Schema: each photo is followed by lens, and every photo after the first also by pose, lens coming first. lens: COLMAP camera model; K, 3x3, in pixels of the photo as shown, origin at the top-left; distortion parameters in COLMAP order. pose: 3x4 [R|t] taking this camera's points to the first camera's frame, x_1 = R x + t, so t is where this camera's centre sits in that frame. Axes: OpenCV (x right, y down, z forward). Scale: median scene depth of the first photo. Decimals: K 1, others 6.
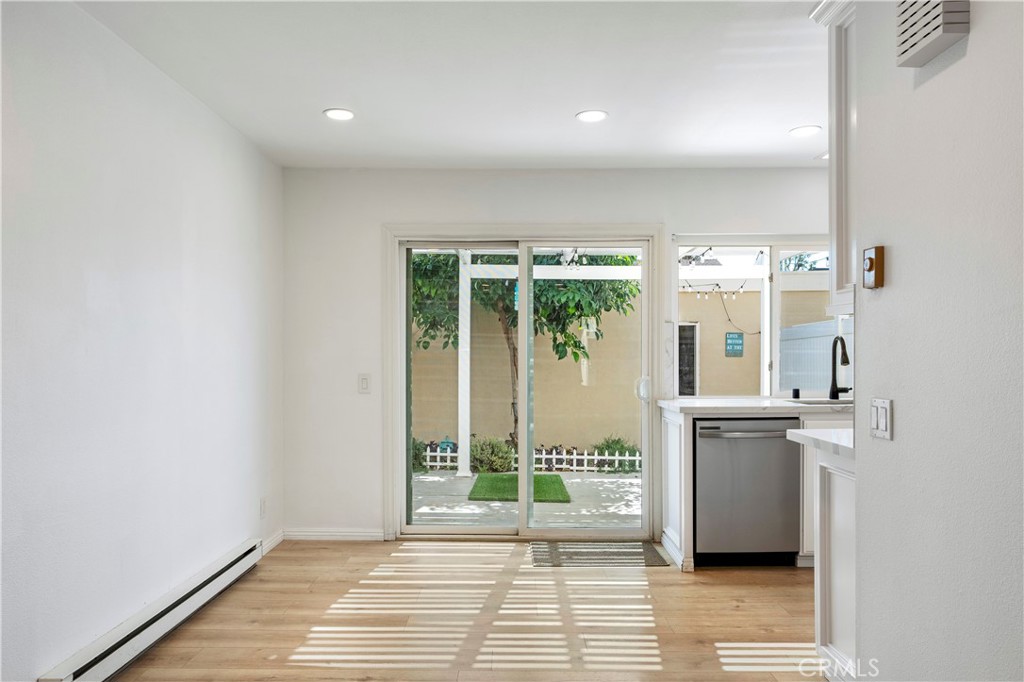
lens RADIAL K [[694.7, 0, 516.7], [0, 694.7, 368.3], [0, 0, 1]] dist [-0.001134, 0.001436]
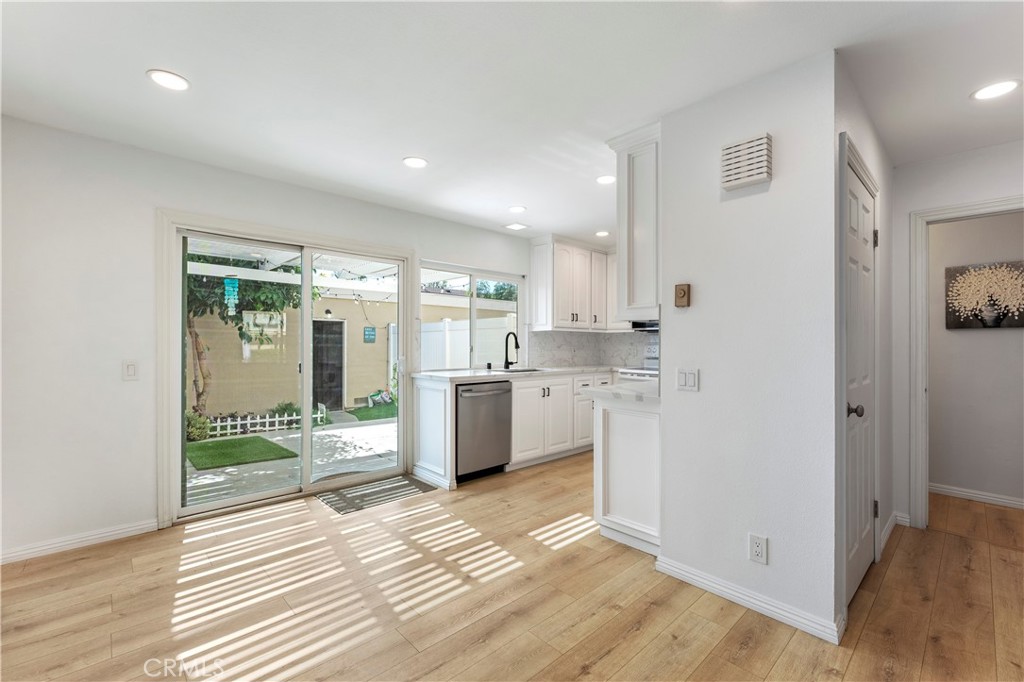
lens RADIAL K [[424.5, 0, 512.0], [0, 424.5, 341.0], [0, 0, 1]] dist [0.001049, -0.000104]
pose [[0.727768, 0.008886, 0.685766, -0.251943], [0.004851, 0.999824, -0.018103, -0.004322], [-0.685807, 0.016502, 0.727597, 0.230304]]
